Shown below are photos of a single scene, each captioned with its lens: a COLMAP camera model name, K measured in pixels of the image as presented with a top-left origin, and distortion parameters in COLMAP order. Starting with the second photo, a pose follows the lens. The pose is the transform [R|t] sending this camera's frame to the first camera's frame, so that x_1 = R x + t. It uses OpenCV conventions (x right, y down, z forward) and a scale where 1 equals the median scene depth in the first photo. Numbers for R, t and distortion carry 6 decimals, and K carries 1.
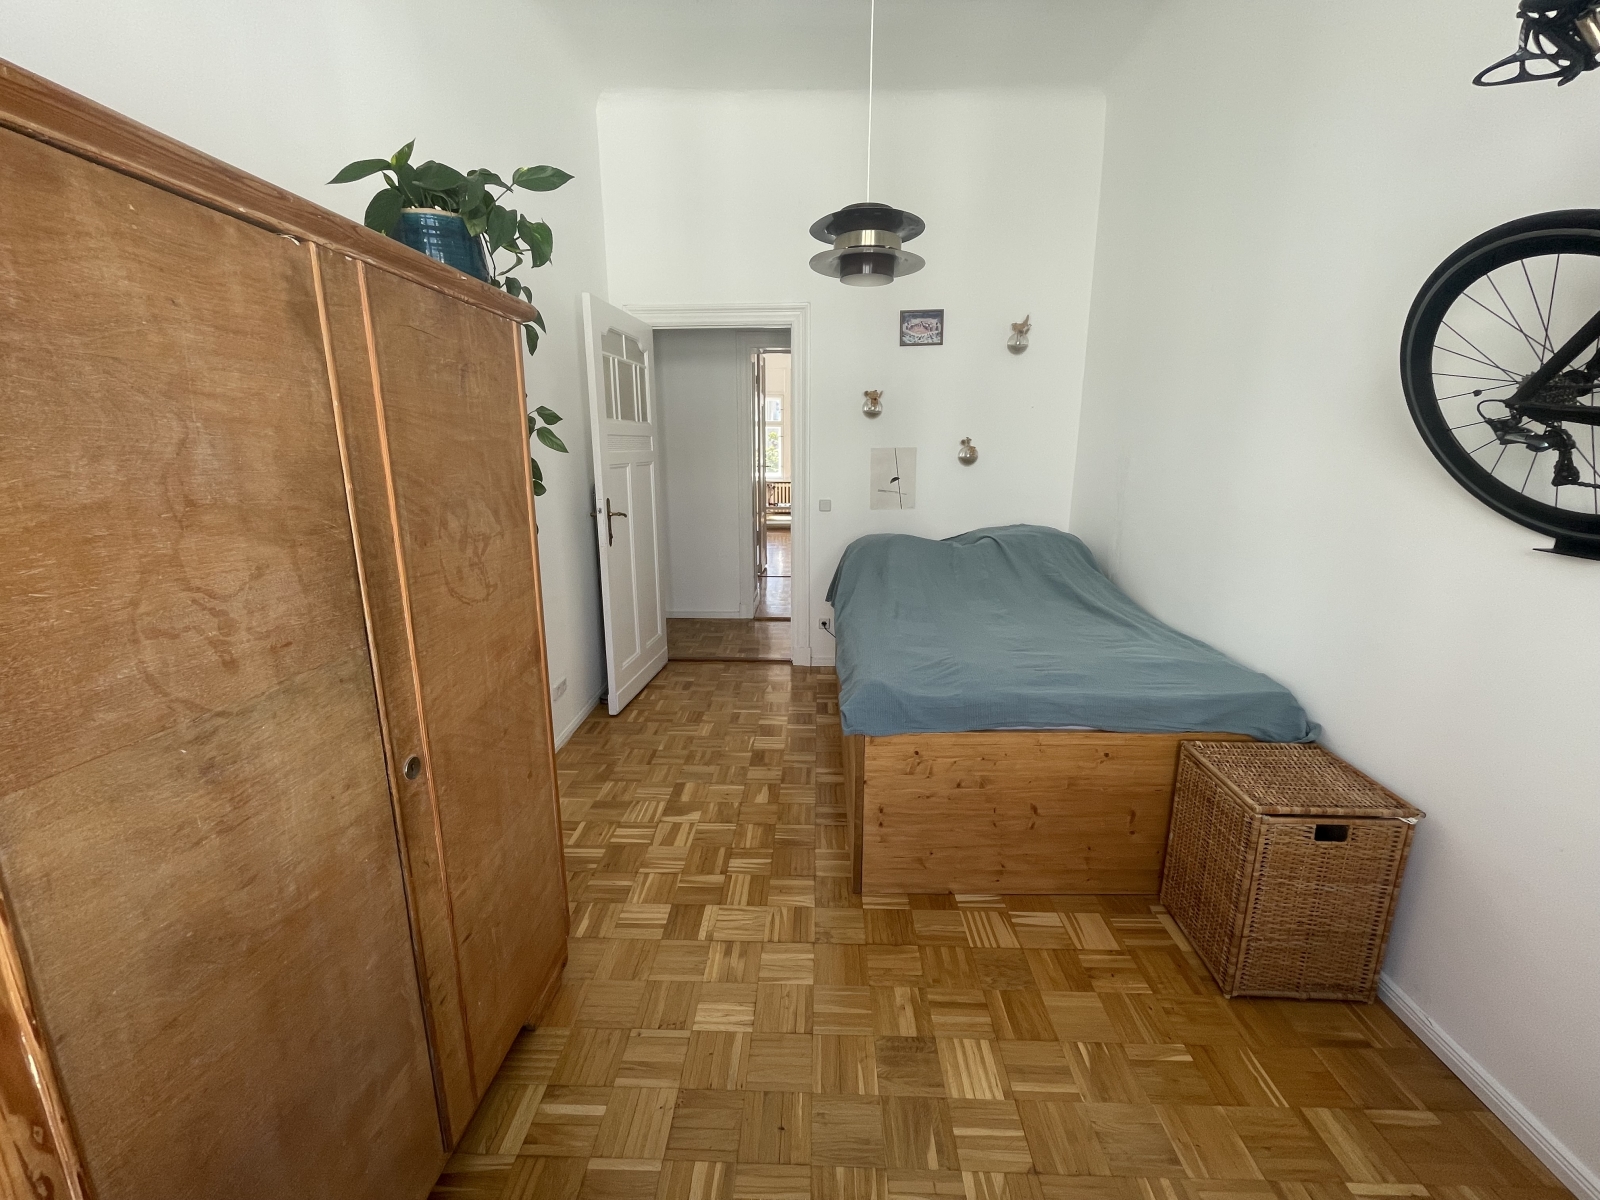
lens RADIAL K [[654.9, 0, 800.0], [0, 654.9, 600.0], [0, 0, 1]] dist [0.000121, 0.000051]
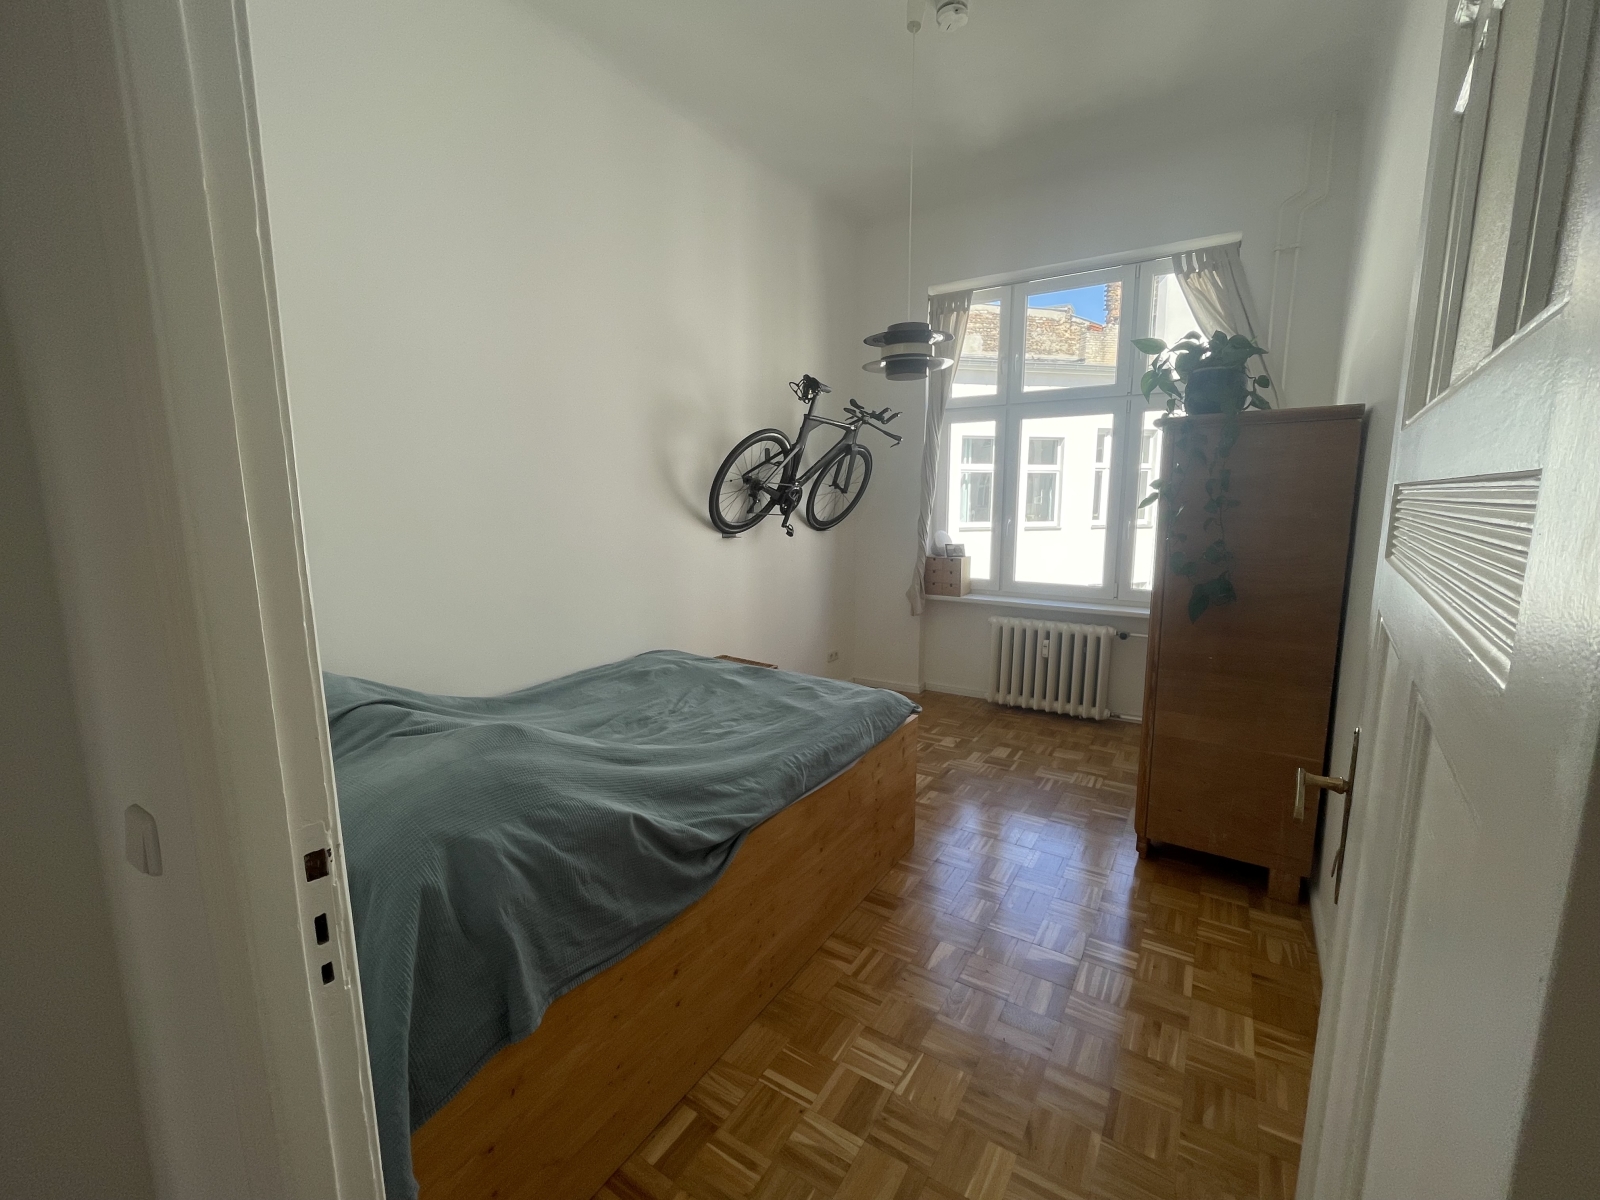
lens RADIAL K [[654.9, 0, 800.0], [0, 654.9, 600.0], [0, 0, 1]] dist [0.000121, 0.000051]
pose [[-0.859720, -0.081161, 0.504277, -0.285251], [0.120695, 0.927053, 0.354973, -0.404225], [-0.496301, 0.366041, -0.787210, 1.626707]]
